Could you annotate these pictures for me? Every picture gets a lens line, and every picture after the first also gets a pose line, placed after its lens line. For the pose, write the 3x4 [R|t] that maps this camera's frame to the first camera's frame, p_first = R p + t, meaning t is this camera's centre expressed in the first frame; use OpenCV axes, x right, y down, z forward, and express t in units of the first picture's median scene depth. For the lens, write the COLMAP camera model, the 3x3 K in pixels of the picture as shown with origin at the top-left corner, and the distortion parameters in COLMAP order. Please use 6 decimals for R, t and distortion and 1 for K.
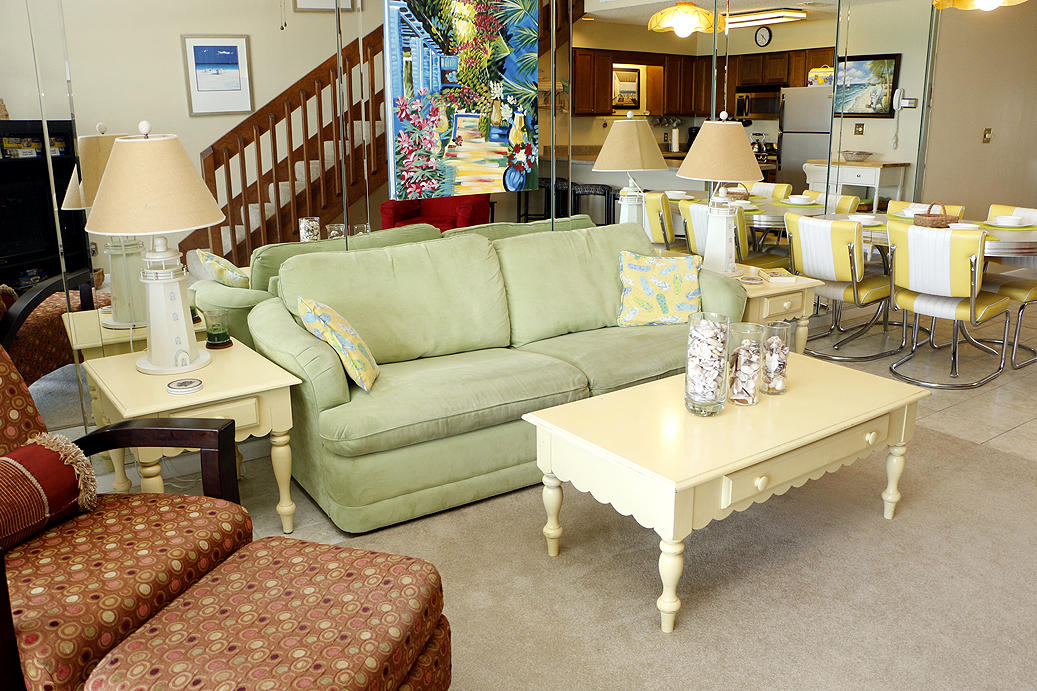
lens RADIAL K [[850.8, 0, 522.1], [0, 850.8, 349.4], [0, 0, 1]] dist [-0.168033, 0.123529]
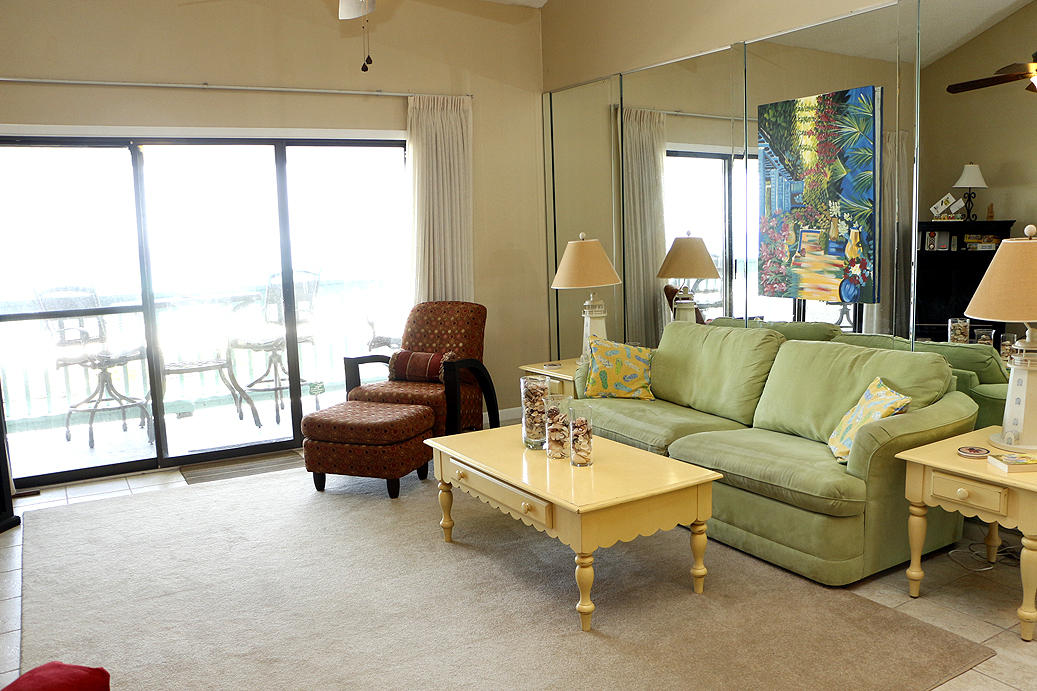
lens RADIAL K [[850.8, 0, 516.9], [0, 850.8, 346.3], [0, 0, 1]] dist [-0.168033, 0.123529]
pose [[-0.064681, 0.143924, -0.987473, 1.096467], [-0.242928, 0.957505, 0.155468, -0.204669], [0.967885, 0.249941, -0.026969, 0.673844]]
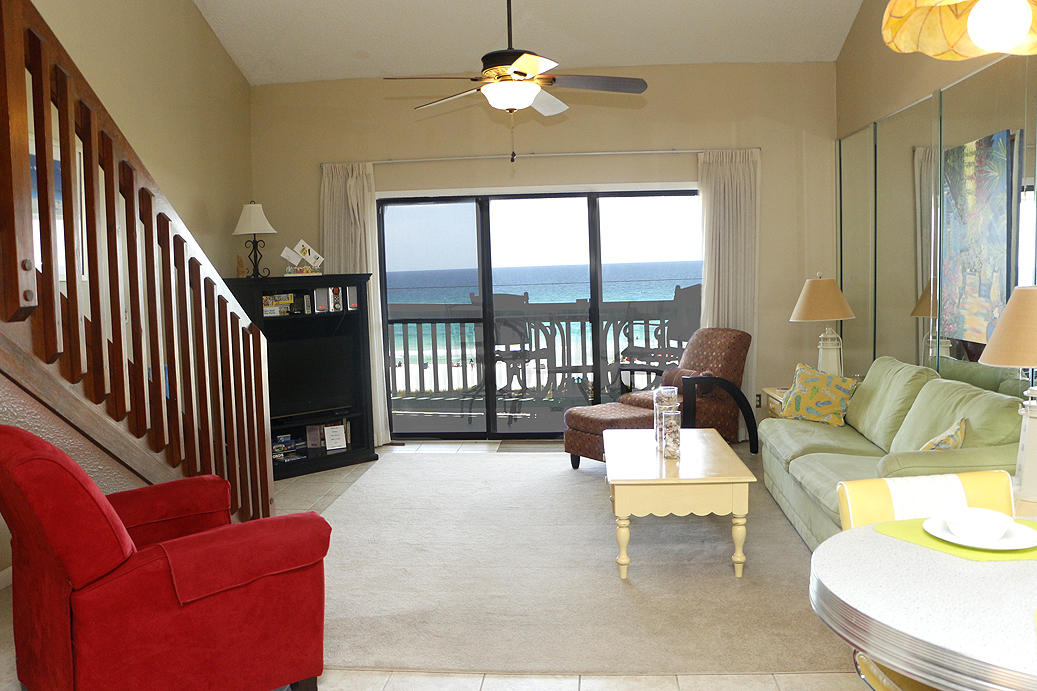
lens RADIAL K [[850.8, 0, 524.8], [0, 850.8, 350.5], [0, 0, 1]] dist [-0.168033, 0.123529]
pose [[-0.626717, 0.092233, -0.773769, 1.201674], [-0.187423, 0.945980, 0.264564, -0.357636], [0.756372, 0.310829, -0.575575, 1.204509]]
